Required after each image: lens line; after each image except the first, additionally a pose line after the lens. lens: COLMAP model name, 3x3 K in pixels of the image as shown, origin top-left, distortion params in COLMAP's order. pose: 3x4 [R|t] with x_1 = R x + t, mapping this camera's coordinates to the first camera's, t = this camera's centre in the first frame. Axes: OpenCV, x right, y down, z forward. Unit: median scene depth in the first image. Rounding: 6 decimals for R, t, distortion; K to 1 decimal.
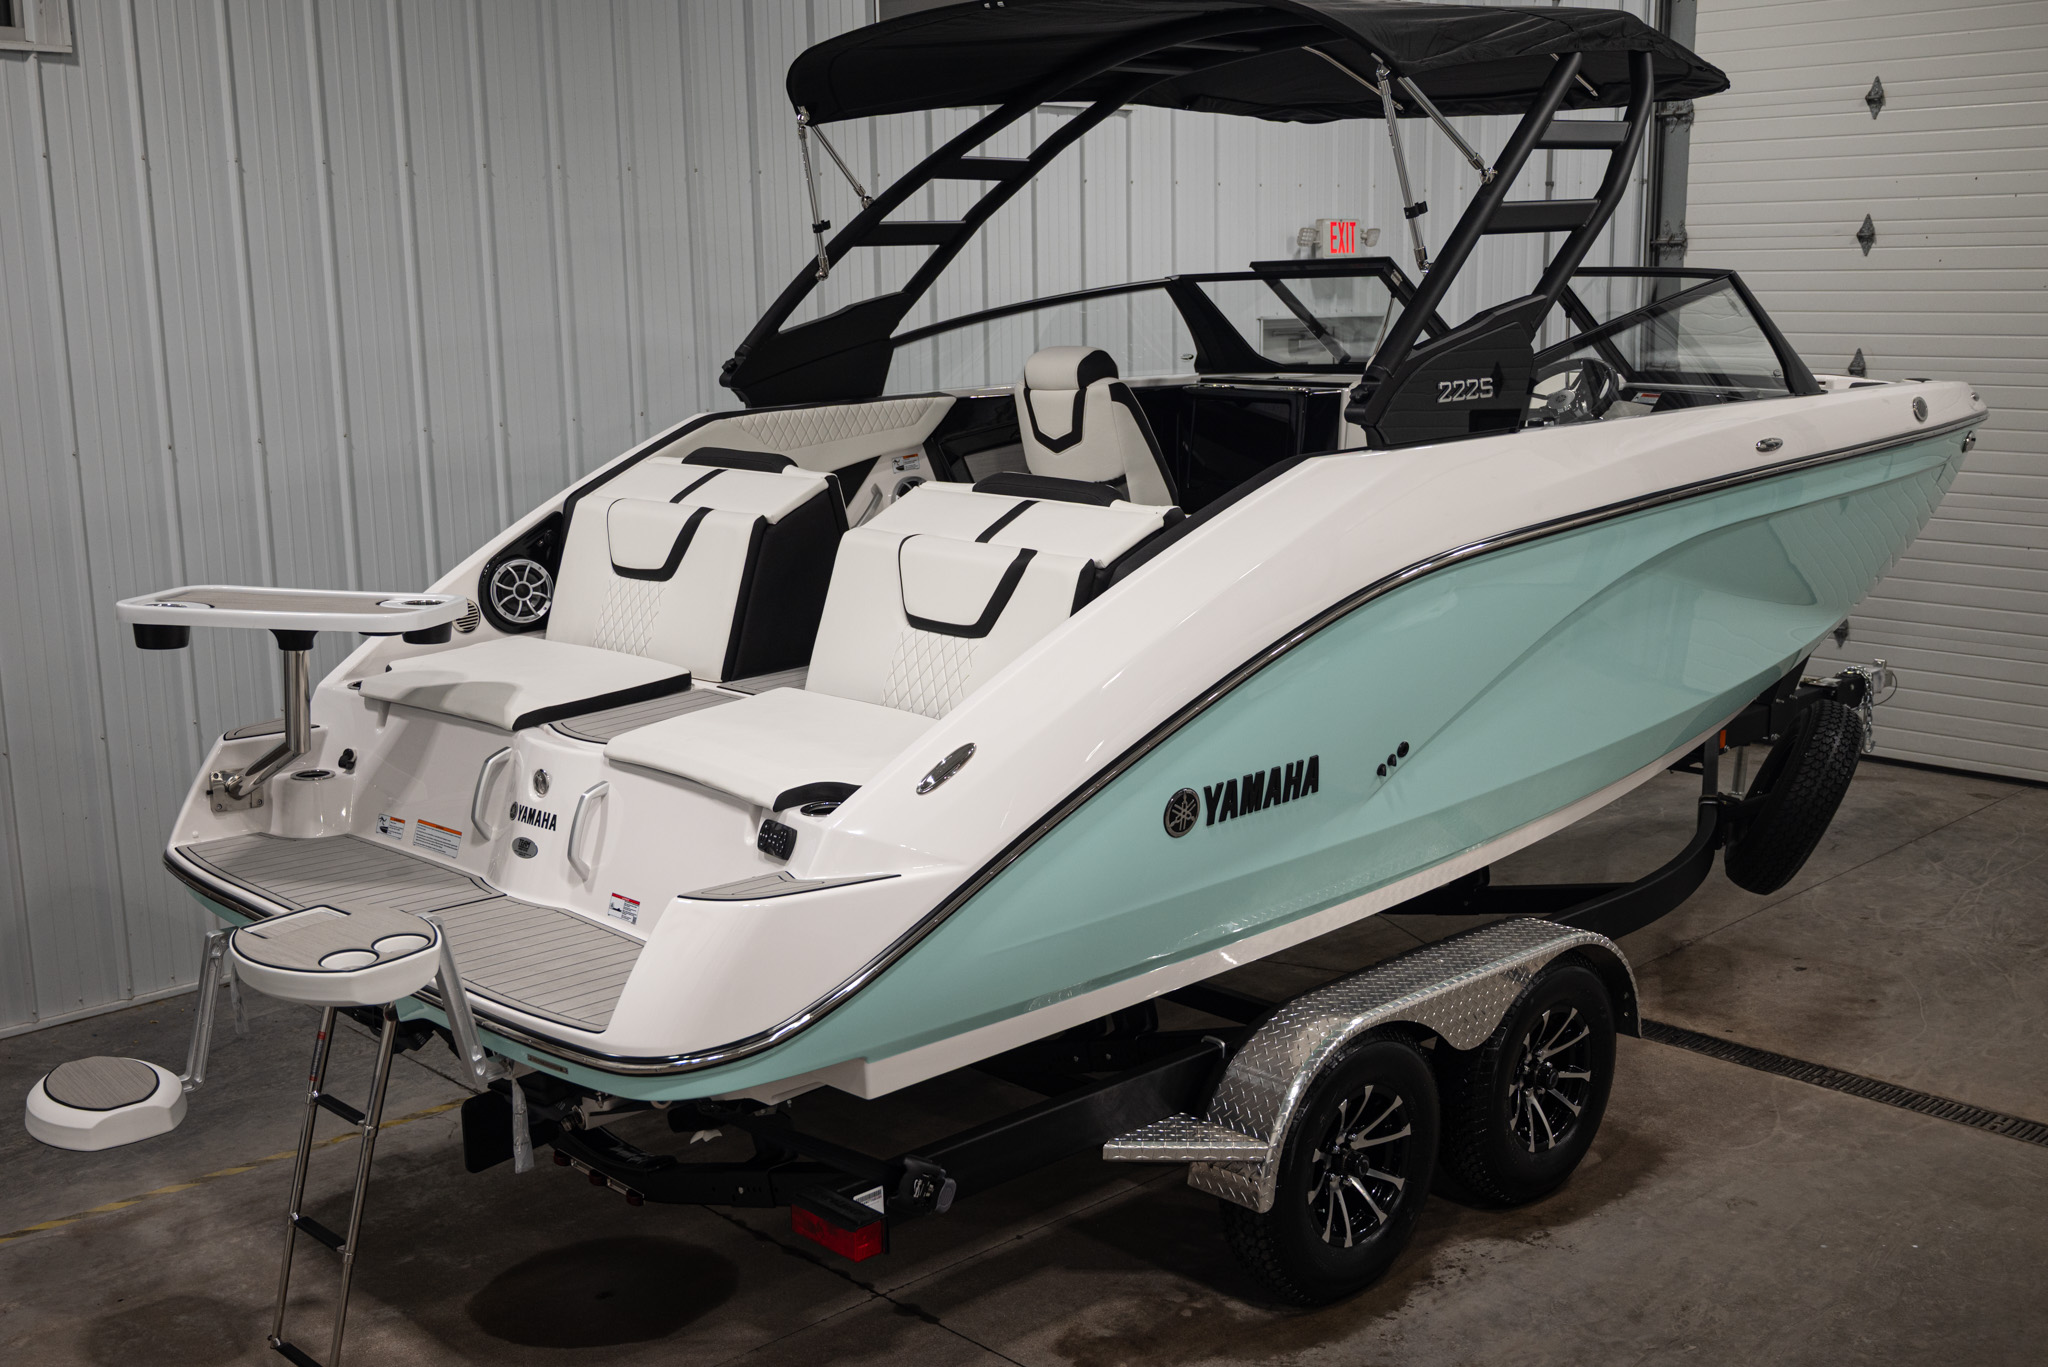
lens RADIAL K [[2208.0, 0, 1019.6], [0, 2208.0, 695.1], [0, 0, 1]] dist [-0.004334, 0.006637]
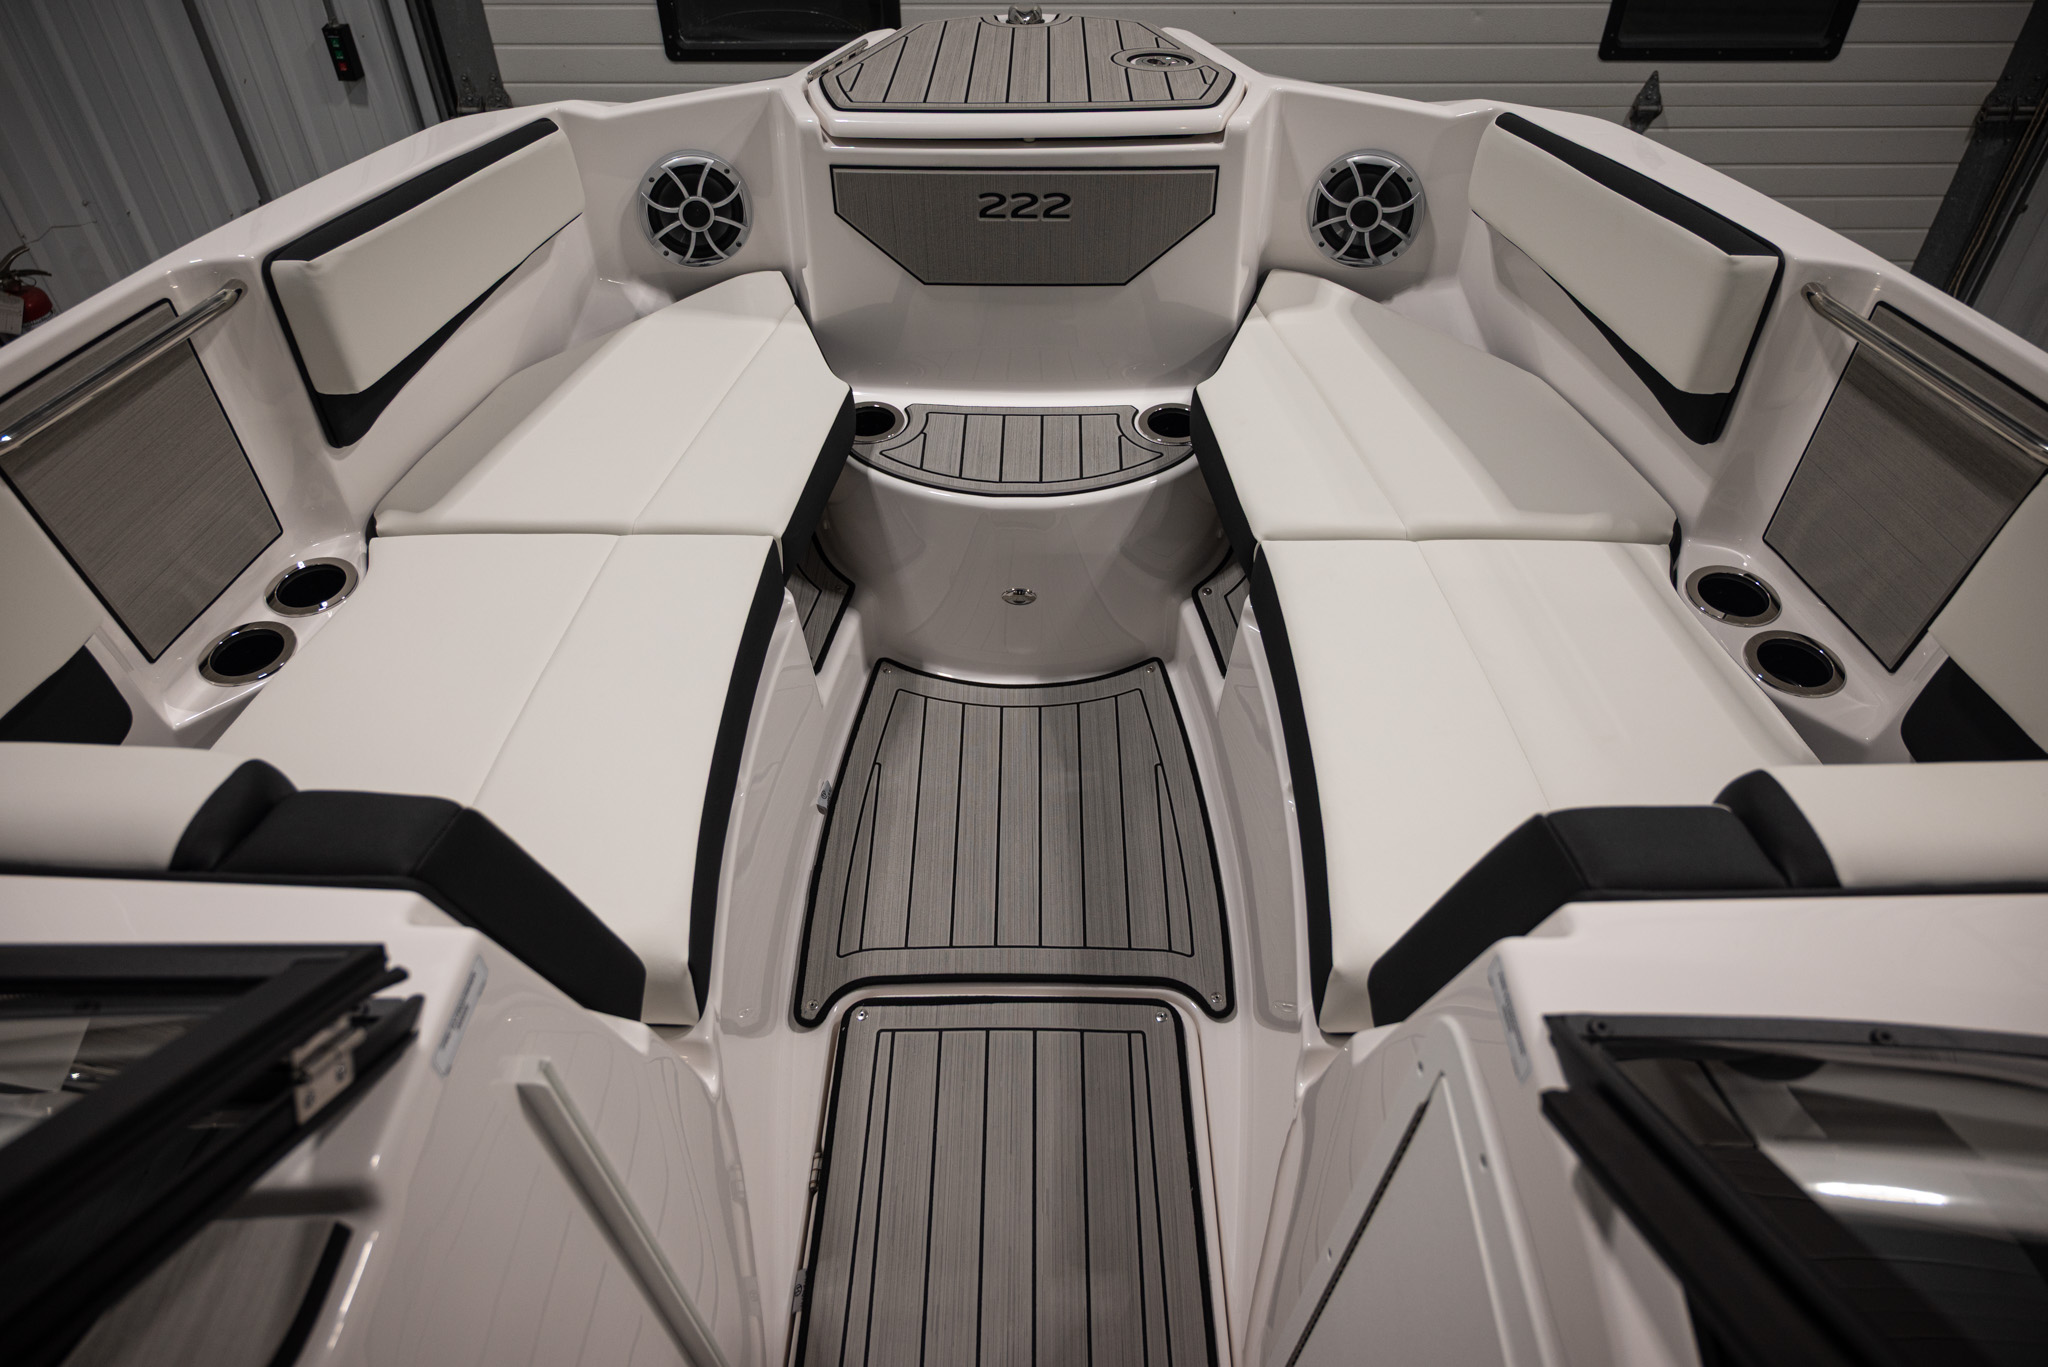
lens RADIAL K [[1367.7, 0, 1024.0], [0, 1367.7, 683.5], [0, 0, 1]] dist [-0.000558, 0.000479]
pose [[0.694776, -0.481318, 0.534434, 0.247946], [0.131773, 0.815677, 0.563301, -0.273511], [-0.707051, -0.320944, 0.630137, 1.174355]]
